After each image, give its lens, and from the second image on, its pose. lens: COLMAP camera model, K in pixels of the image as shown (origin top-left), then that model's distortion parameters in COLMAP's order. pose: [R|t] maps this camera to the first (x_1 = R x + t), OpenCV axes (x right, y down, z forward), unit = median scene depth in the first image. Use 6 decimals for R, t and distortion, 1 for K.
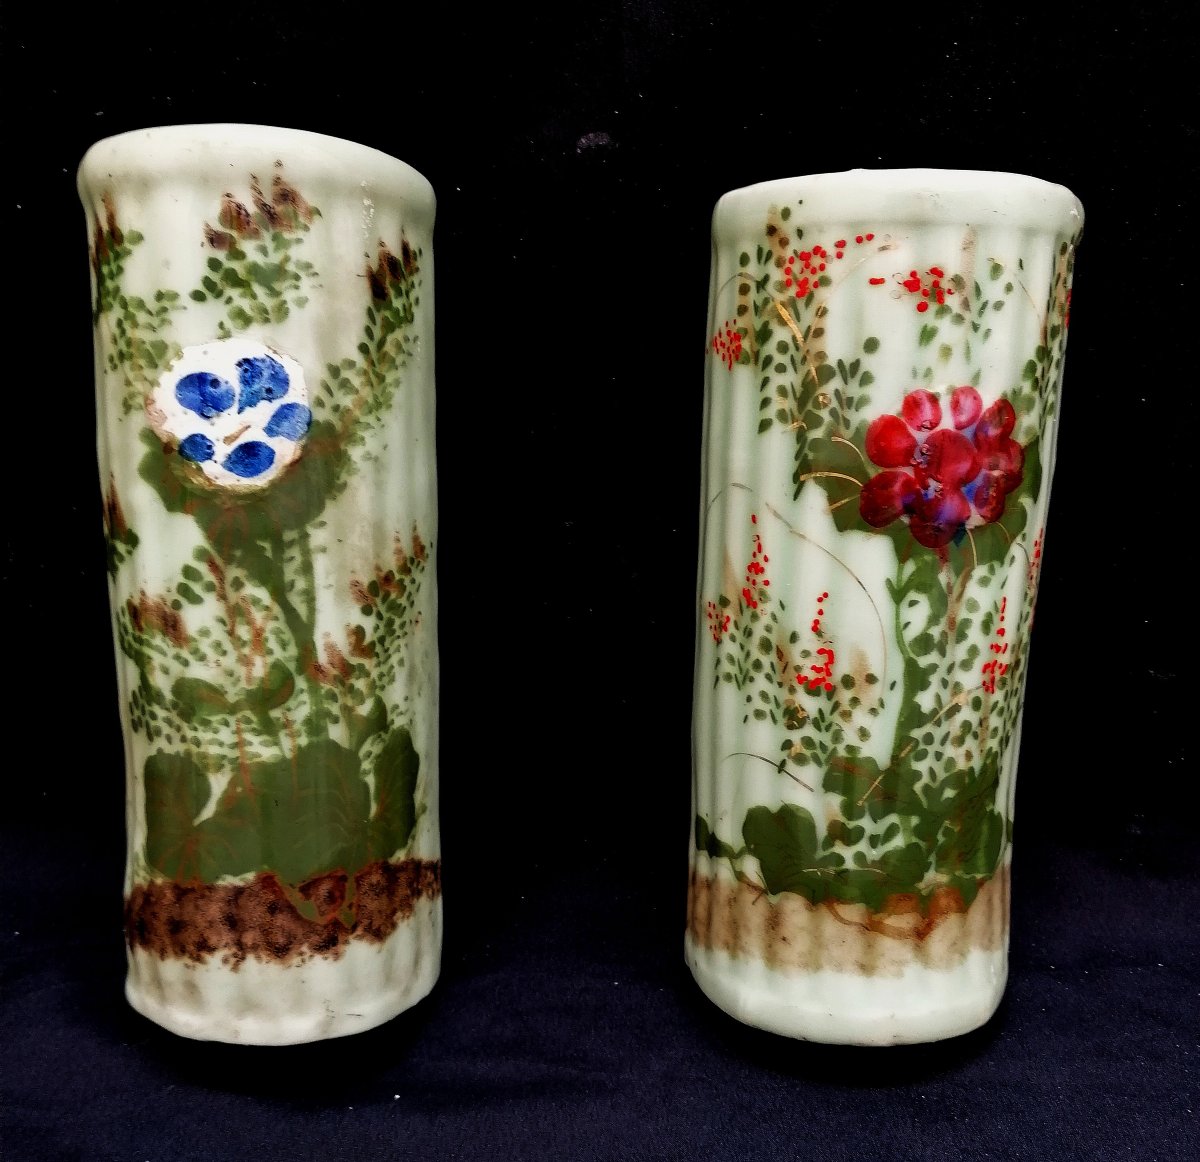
lens RADIAL K [[1124.8, 0, 600.7], [0, 1124.8, 679.3], [0, 0, 1]] dist [0.071133, -0.061341]
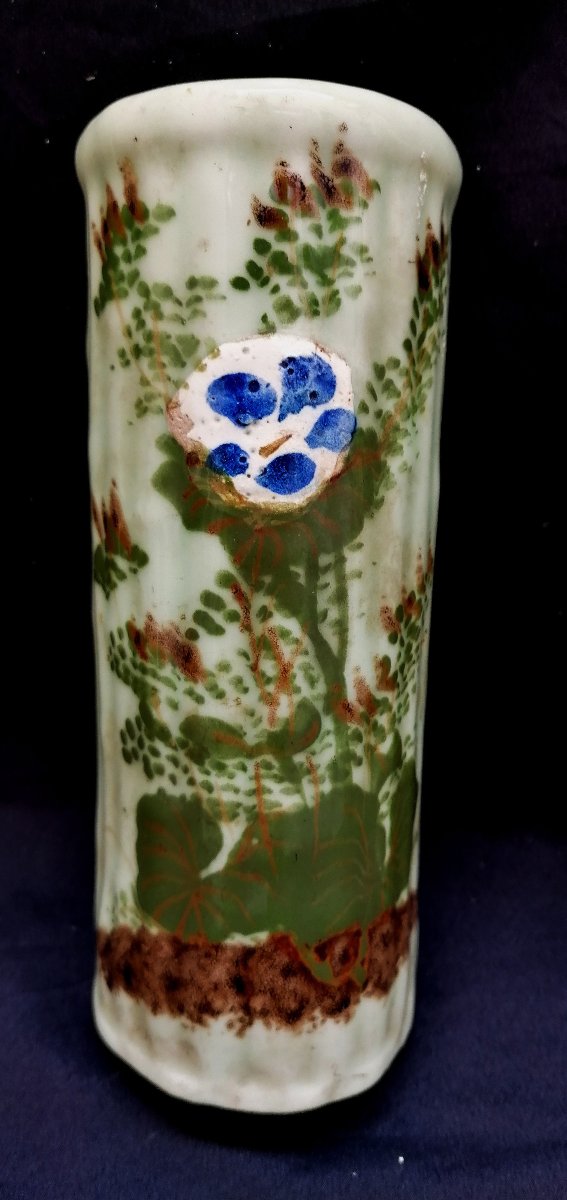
lens RADIAL K [[902.2, 0, 350.6], [0, 902.2, 608.2], [0, 0, 1]] dist [0.040922, -0.003981]
pose [[0.999825, 0.018258, 0.004103, -0.251933], [-0.018334, 0.999642, 0.019482, -0.101227], [-0.003746, -0.019554, 0.999802, 0.295846]]
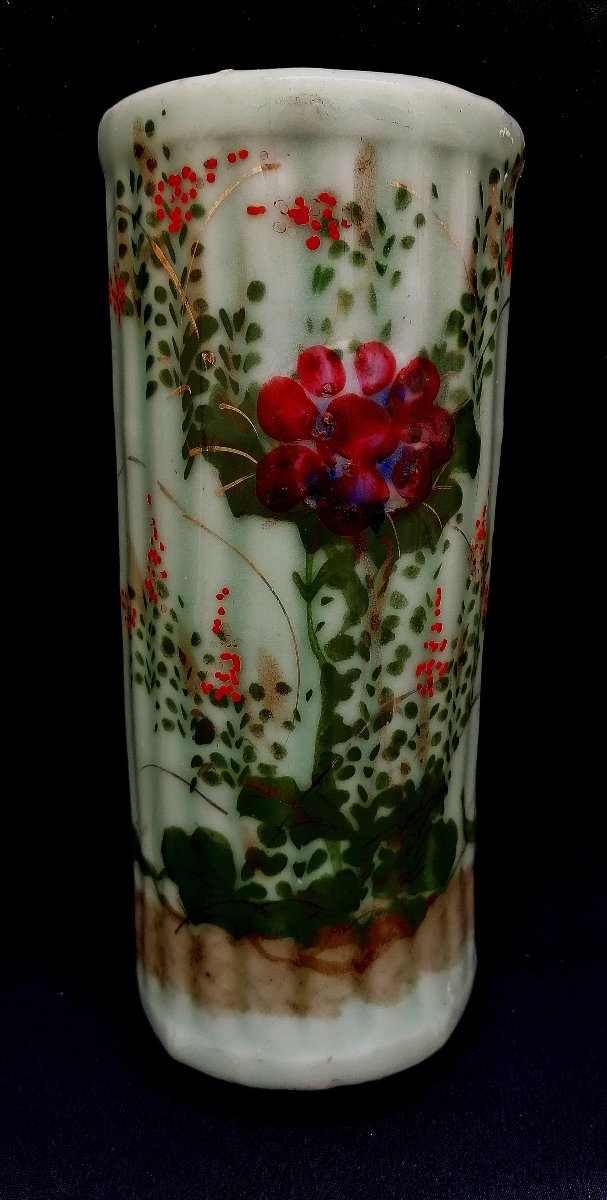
lens RADIAL K [[891.9, 0, 287.8], [0, 891.9, 598.8], [0, 0, 1]] dist [0.047267, -0.025643]
pose [[0.999194, -0.017353, 0.036185, 0.218612], [0.016621, 0.999653, 0.020433, -0.080820], [-0.036527, -0.019815, 0.999136, 0.328958]]
